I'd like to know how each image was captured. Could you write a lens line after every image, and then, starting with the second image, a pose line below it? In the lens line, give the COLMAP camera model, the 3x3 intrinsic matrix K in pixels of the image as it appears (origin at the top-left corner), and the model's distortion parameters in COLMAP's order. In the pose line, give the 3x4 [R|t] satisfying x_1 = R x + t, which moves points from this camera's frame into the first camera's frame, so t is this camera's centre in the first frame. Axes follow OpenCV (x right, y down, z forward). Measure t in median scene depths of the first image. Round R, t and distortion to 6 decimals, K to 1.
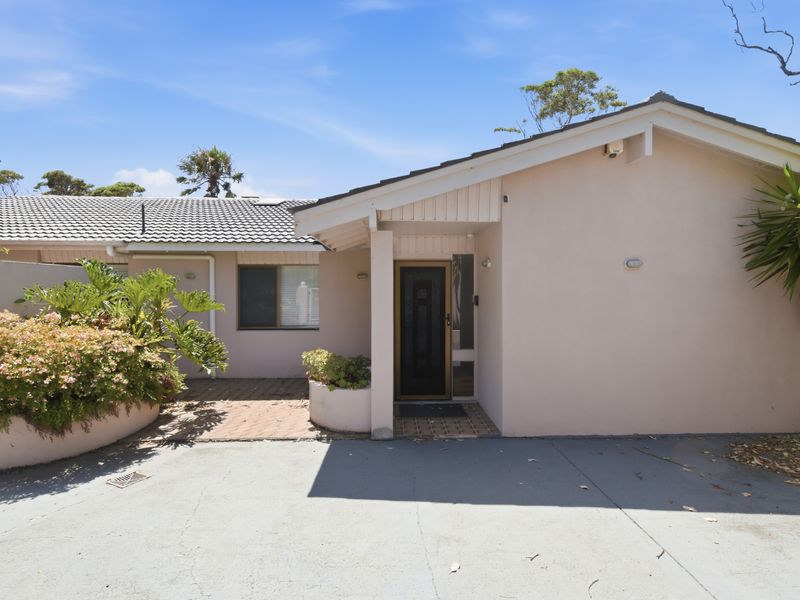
lens RADIAL K [[420.0, 0, 400.0], [0, 420.0, 300.0], [0, 0, 1]] dist [0.002585, 0.001221]
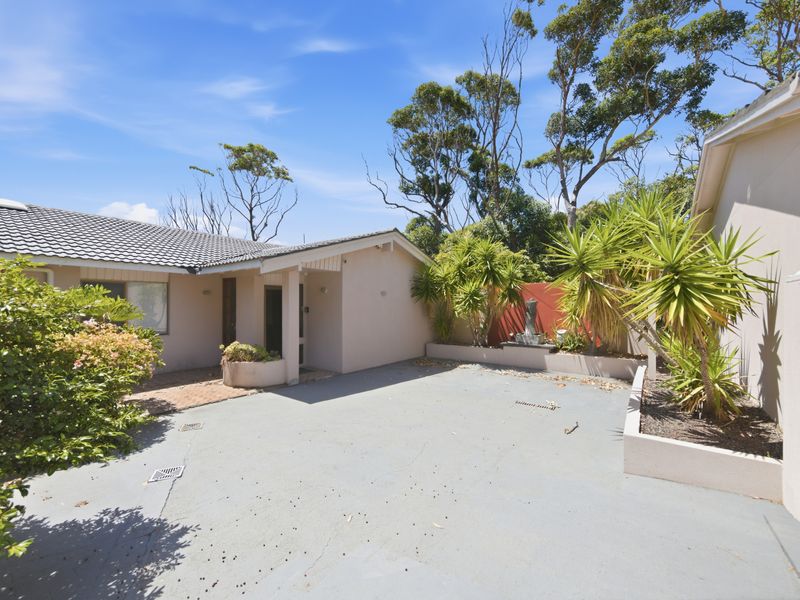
lens RADIAL K [[327.1, 0, 400.0], [0, 327.1, 300.0], [0, 0, 1]] dist [0.000222, -0.000052]
pose [[0.640596, 0.013527, 0.767759, -0.543611], [0.011606, 0.999560, -0.027295, 0.002719], [-0.767790, 0.026396, 0.640158, -0.178887]]
